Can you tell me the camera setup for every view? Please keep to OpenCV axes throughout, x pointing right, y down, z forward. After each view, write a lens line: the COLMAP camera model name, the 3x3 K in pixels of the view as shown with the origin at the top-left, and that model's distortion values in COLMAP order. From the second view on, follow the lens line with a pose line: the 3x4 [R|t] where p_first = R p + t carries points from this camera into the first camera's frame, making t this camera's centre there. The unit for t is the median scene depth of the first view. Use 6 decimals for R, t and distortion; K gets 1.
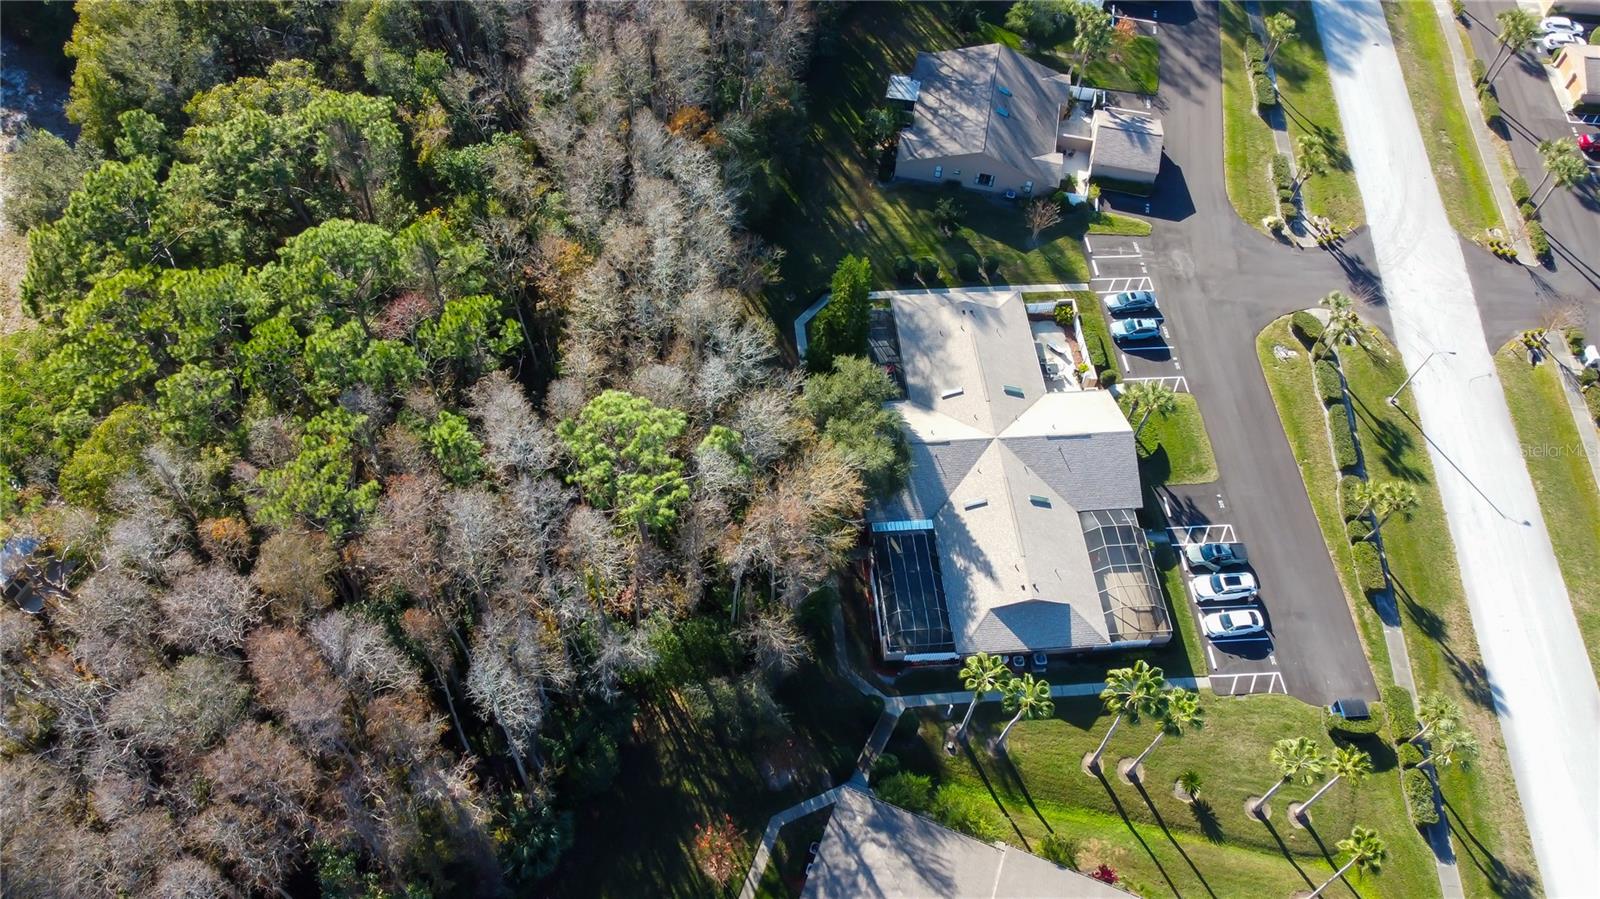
lens RADIAL K [[1245.6, 0, 791.6], [0, 1245.6, 446.6], [0, 0, 1]] dist [0.008808, 0.022479]
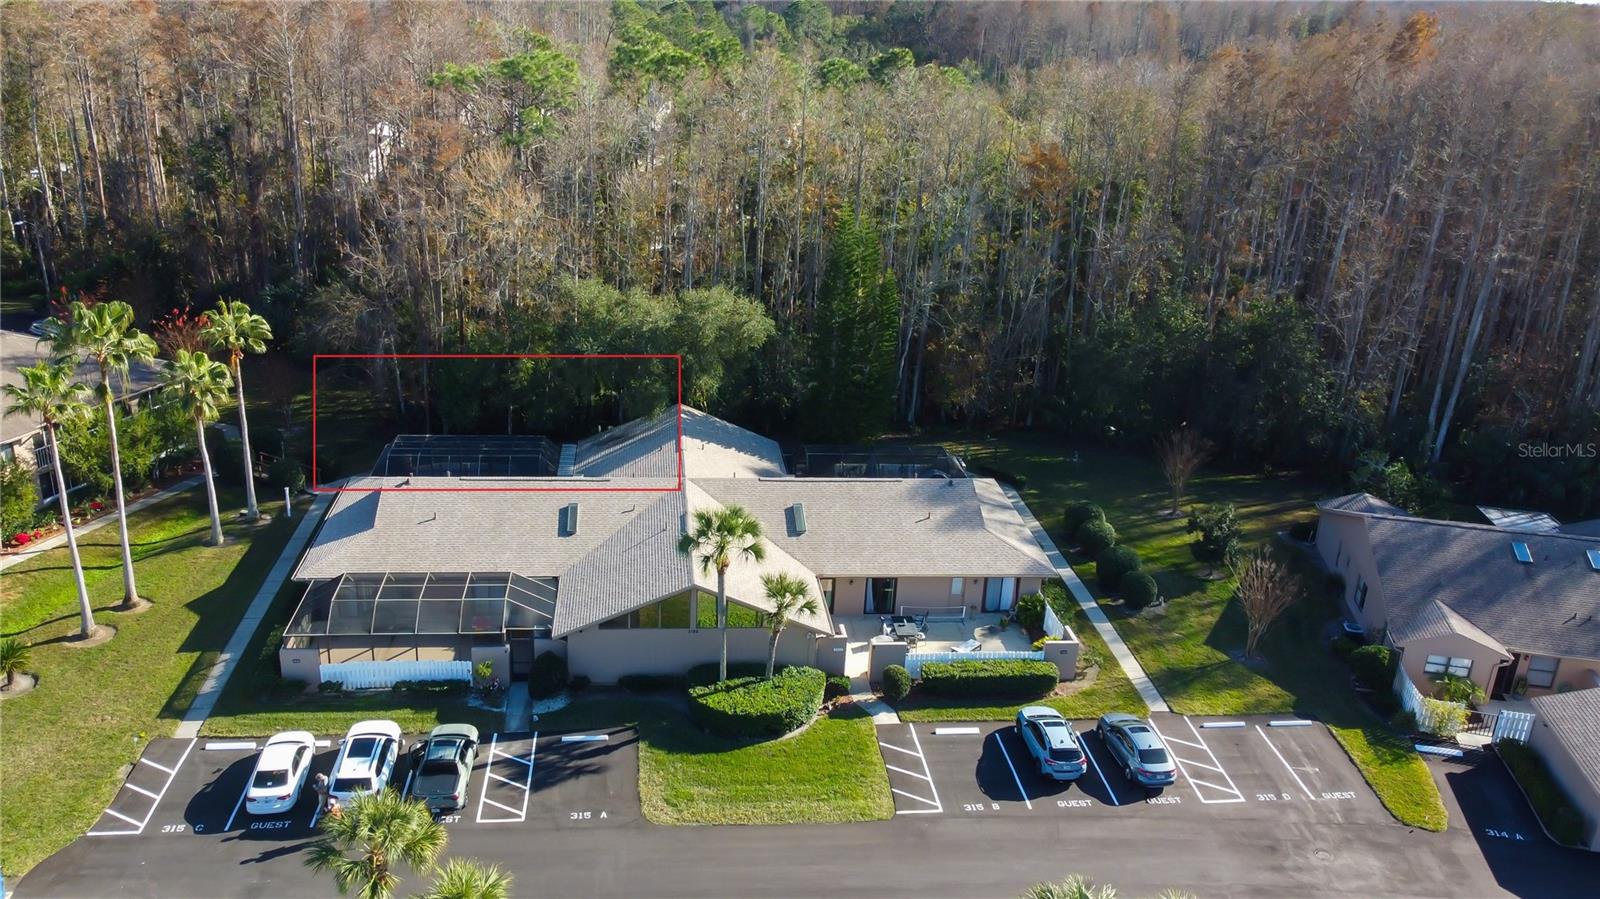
lens RADIAL K [[1245.6, 0, 783.8], [0, 1245.6, 450.0], [0, 0, 1]] dist [0.008808, 0.022479]
pose [[0.011368, 0.307107, -0.951607, 0.687013], [-0.849498, 0.504974, 0.152819, -0.138269], [0.527469, 0.806651, 0.266628, 0.779998]]
